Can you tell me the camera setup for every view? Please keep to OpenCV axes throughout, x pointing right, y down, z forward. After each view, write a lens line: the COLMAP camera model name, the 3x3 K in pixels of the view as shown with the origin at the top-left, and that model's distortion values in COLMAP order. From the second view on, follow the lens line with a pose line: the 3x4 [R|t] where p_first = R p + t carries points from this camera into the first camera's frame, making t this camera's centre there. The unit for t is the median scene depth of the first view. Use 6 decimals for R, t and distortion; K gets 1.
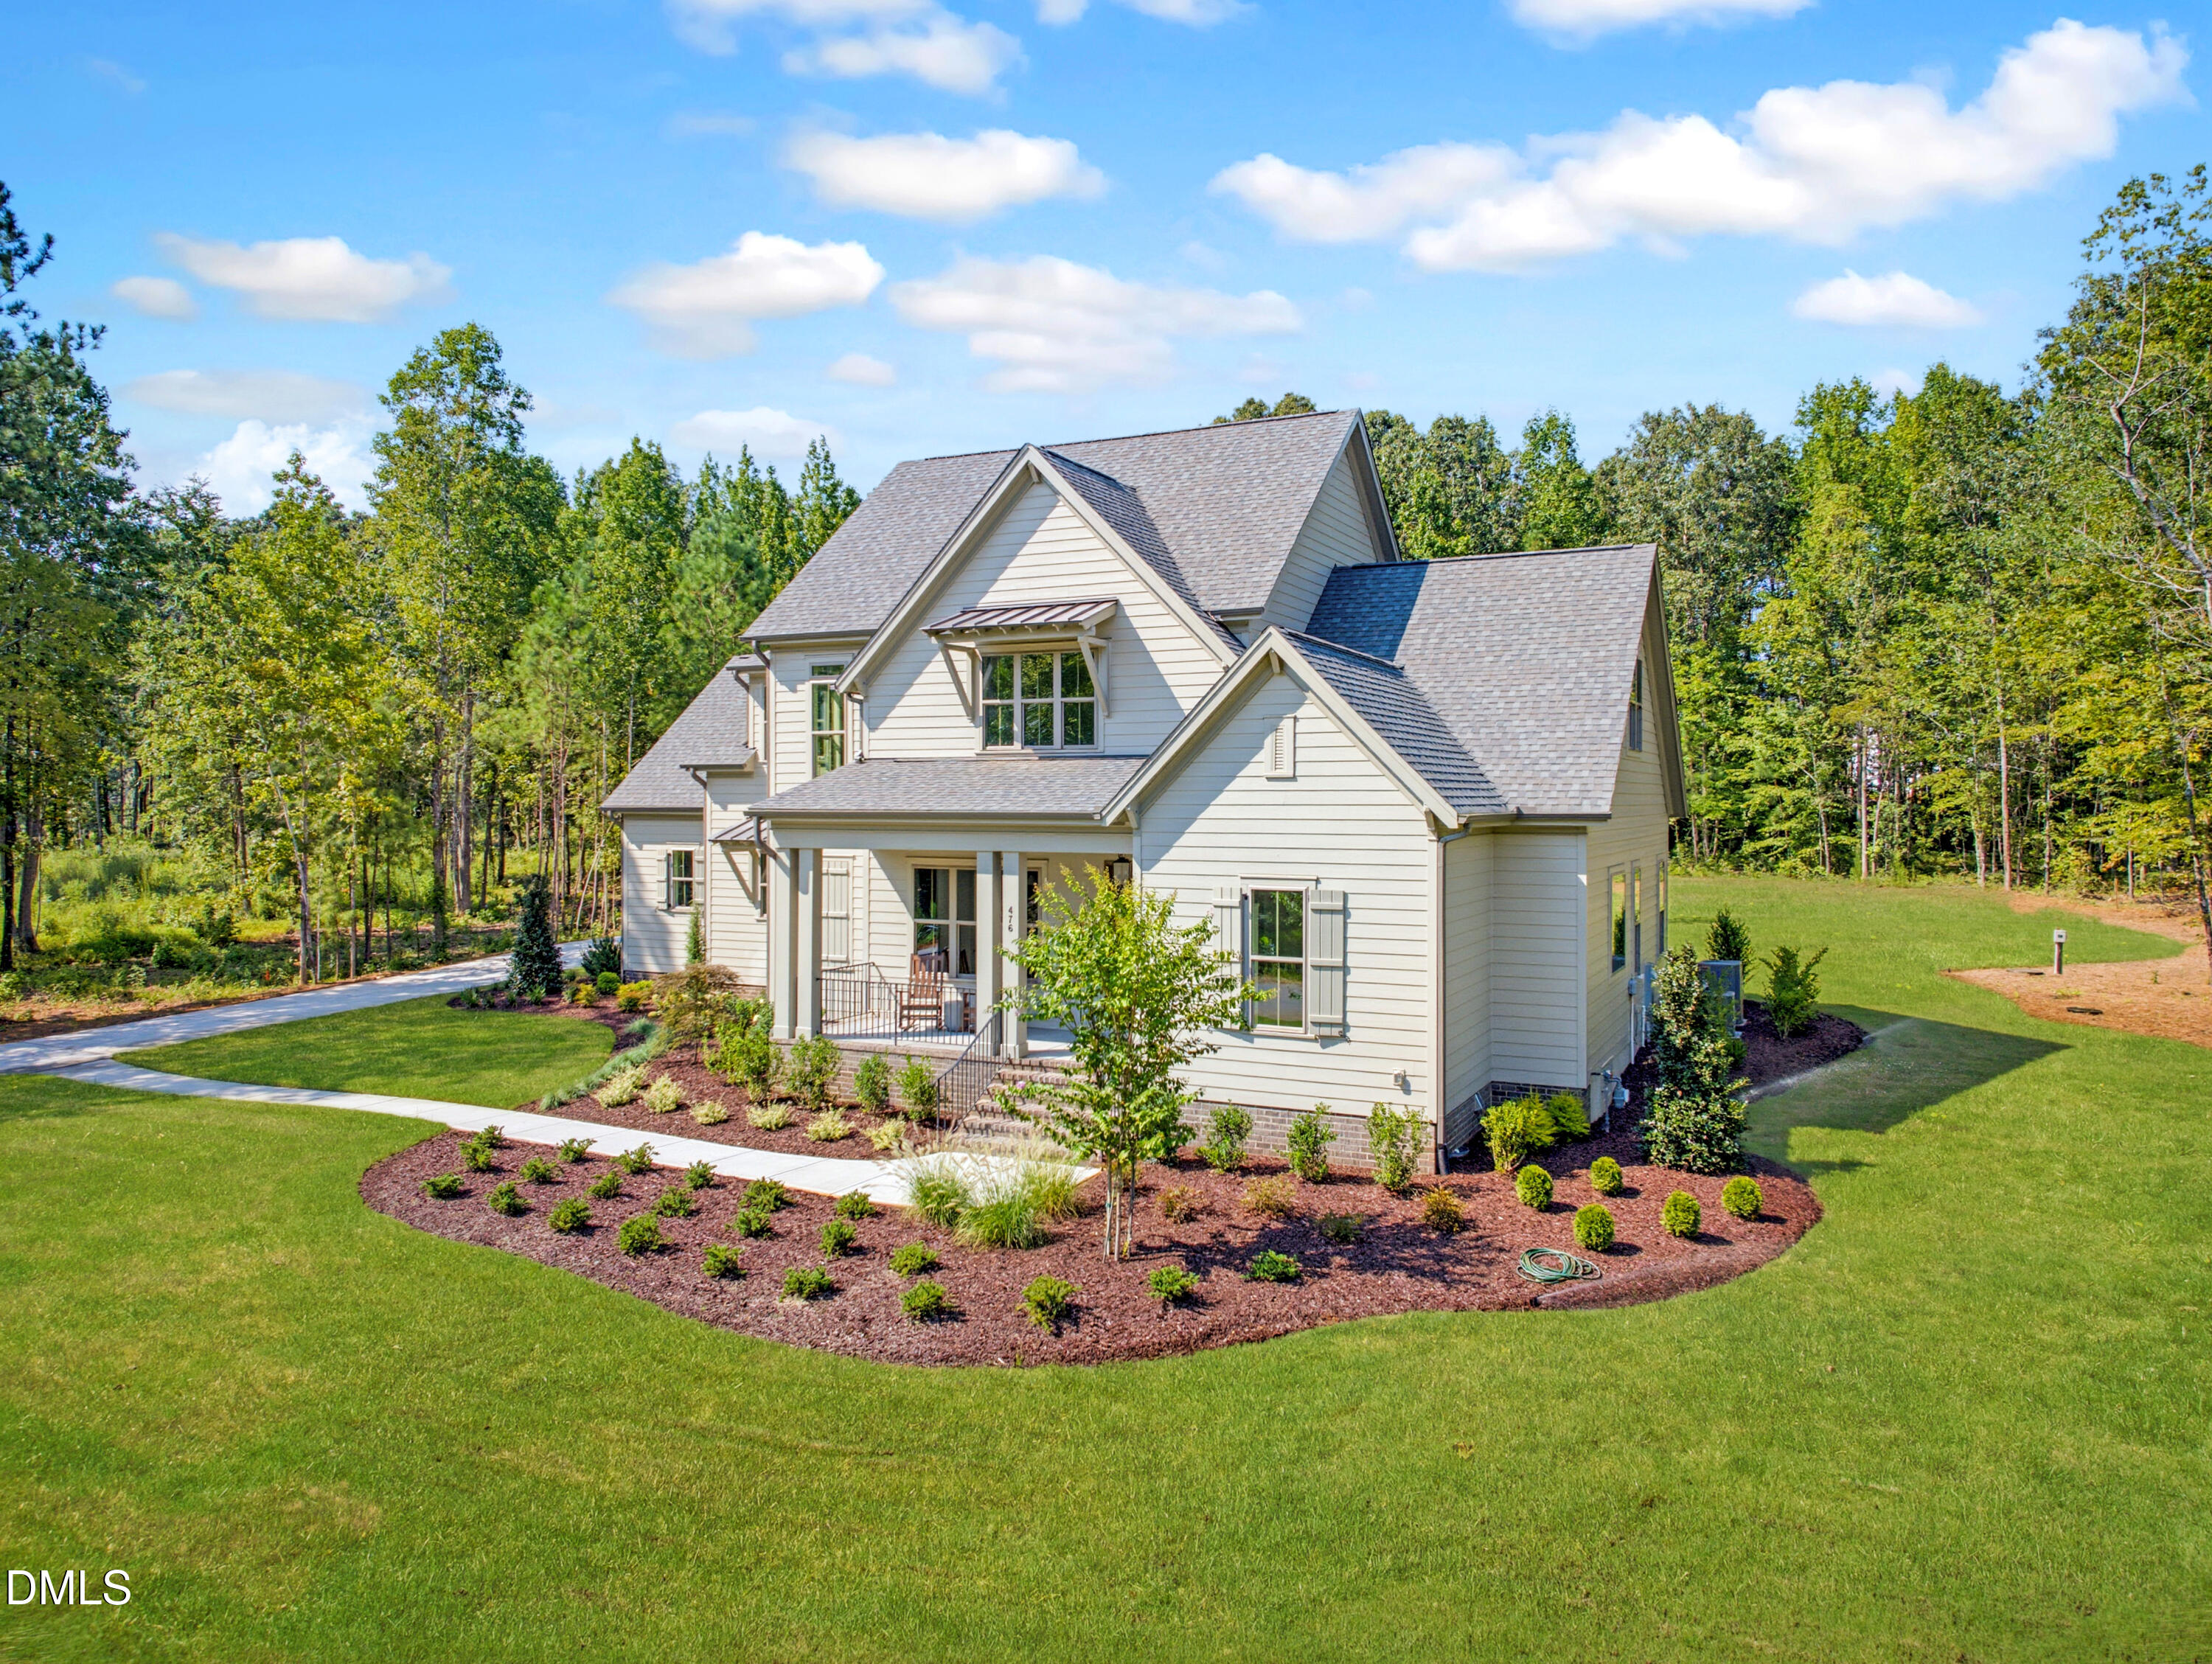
lens RADIAL K [[1518.2, 0, 1111.1], [0, 1518.2, 801.8], [0, 0, 1]] dist [-0.000927, -0.003763]
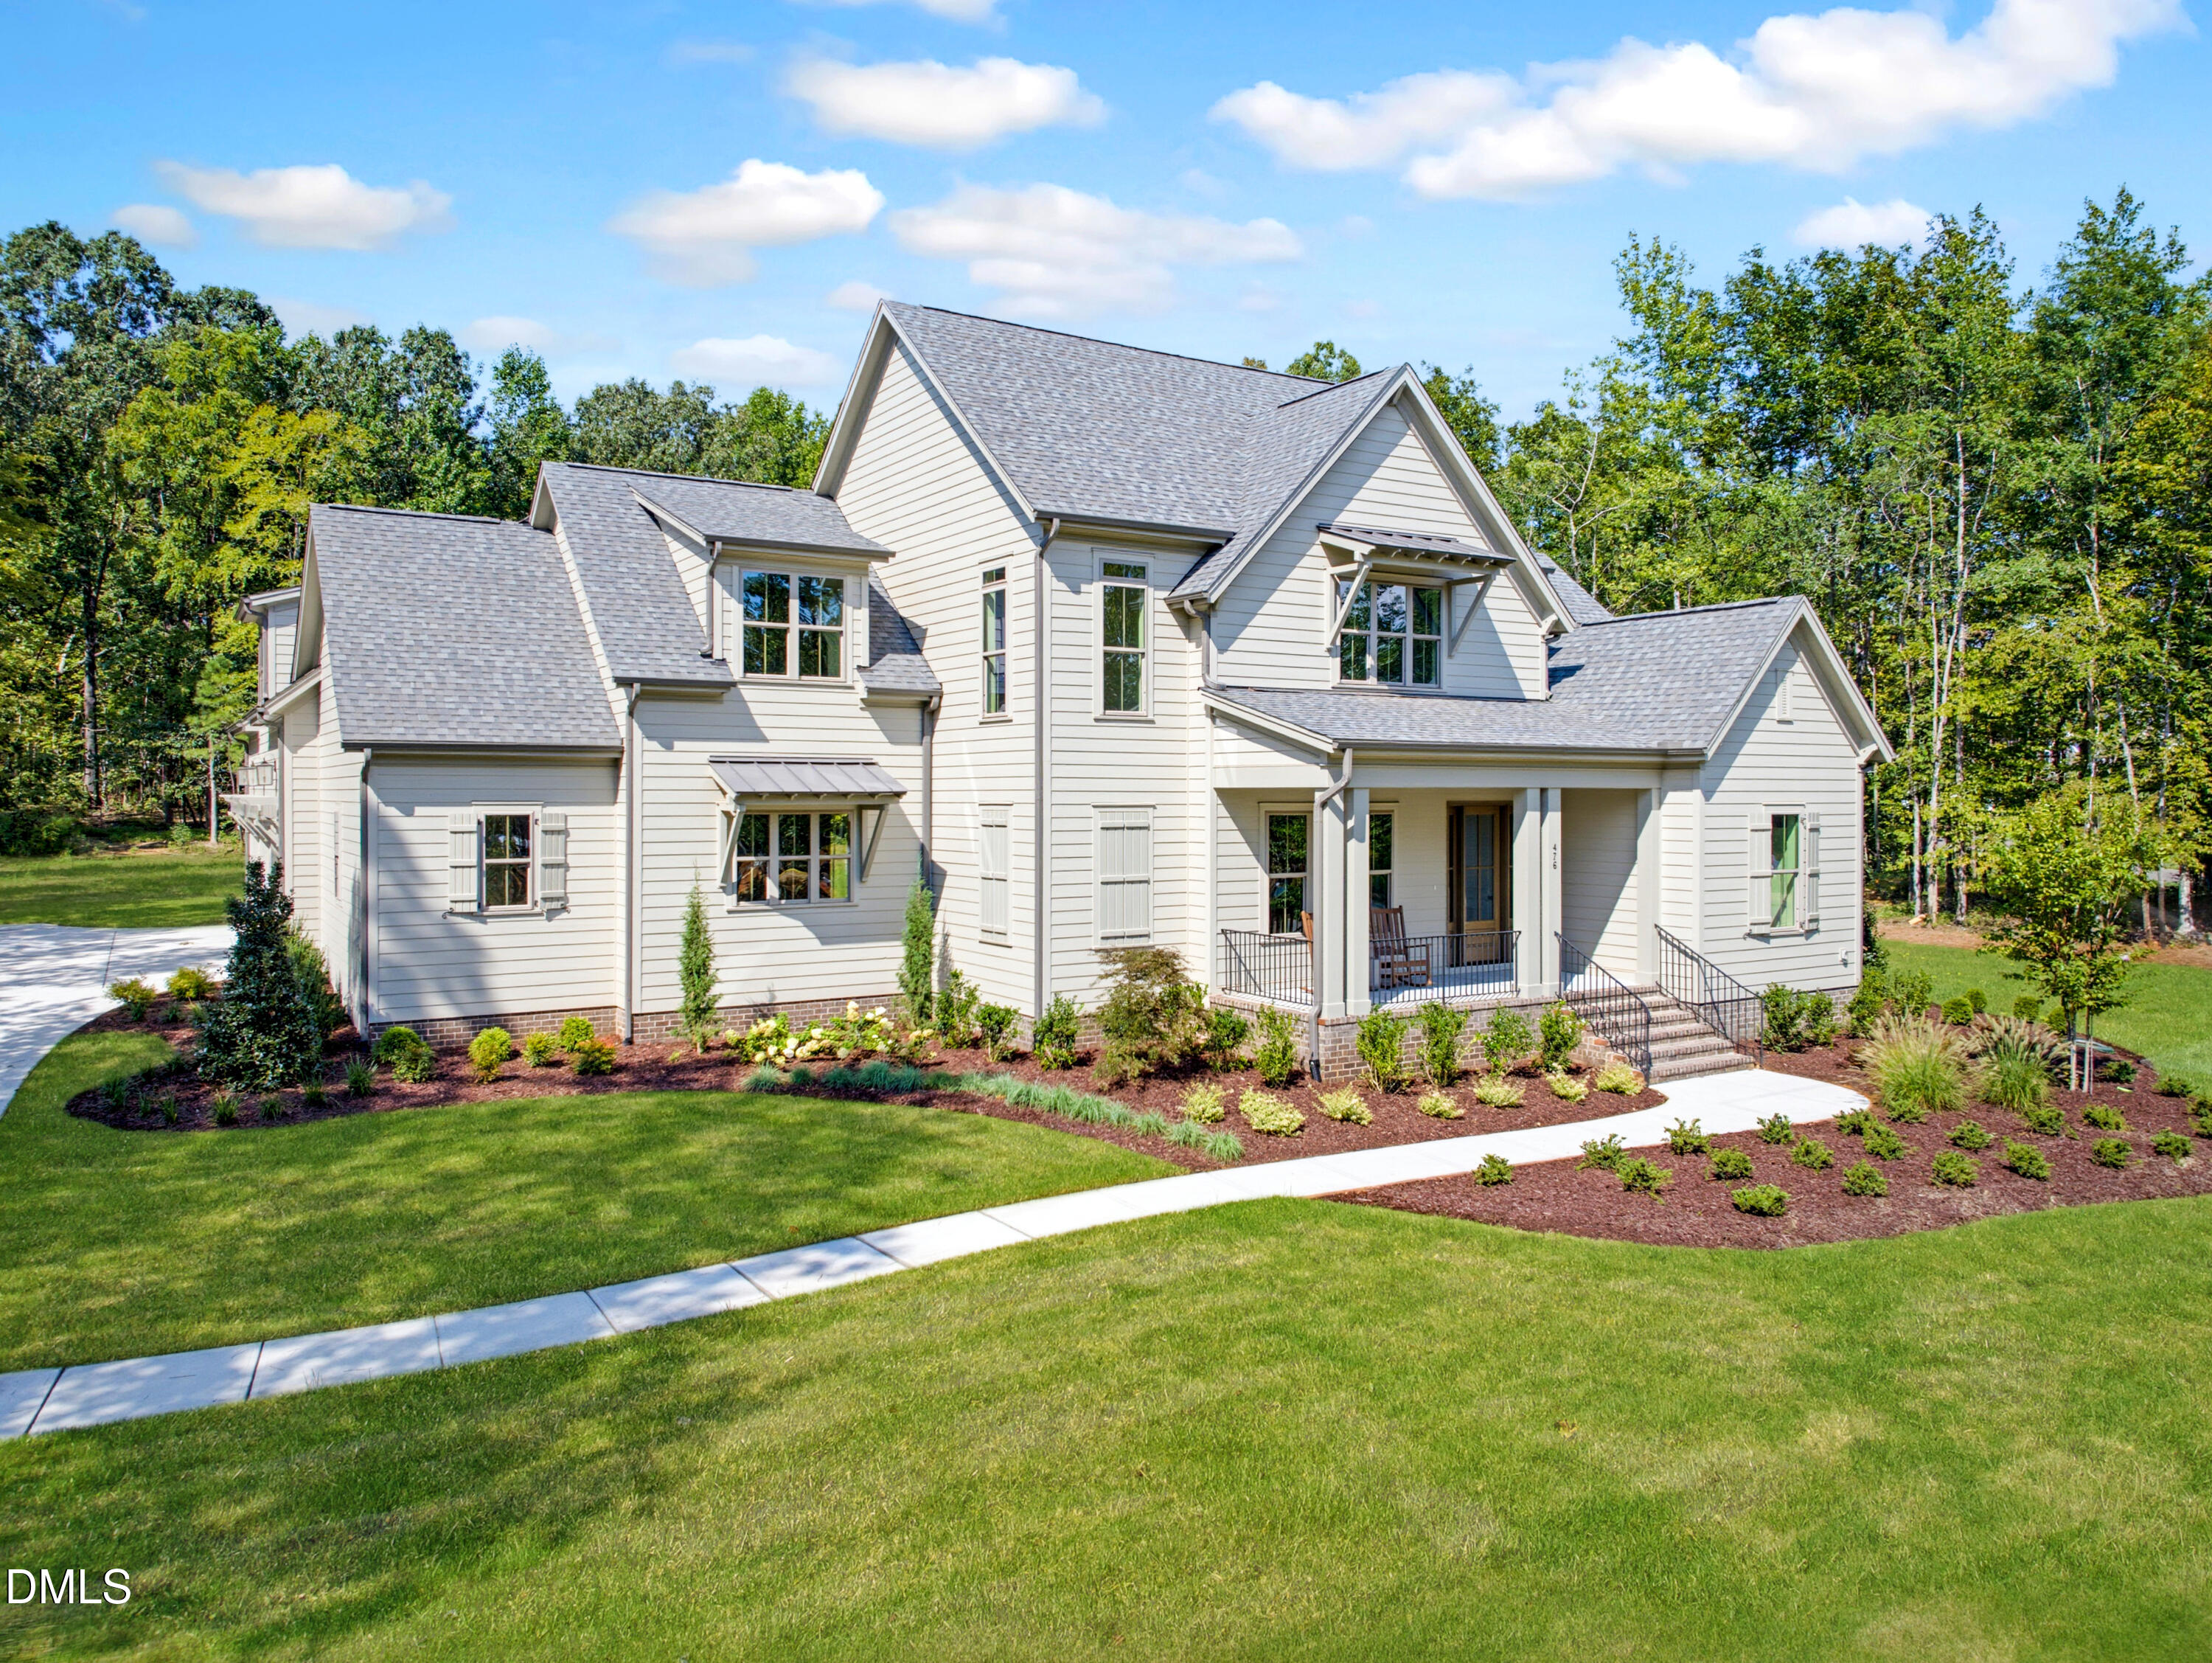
lens RADIAL K [[1518.5, 0, 1107.4], [0, 1518.5, 808.5], [0, 0, 1]] dist [-0.000927, -0.003763]
pose [[0.528884, -0.011409, 0.848618, -0.932156], [0.000600, 0.999914, 0.013070, 0.029253], [-0.848694, -0.006403, 0.528845, 0.633880]]
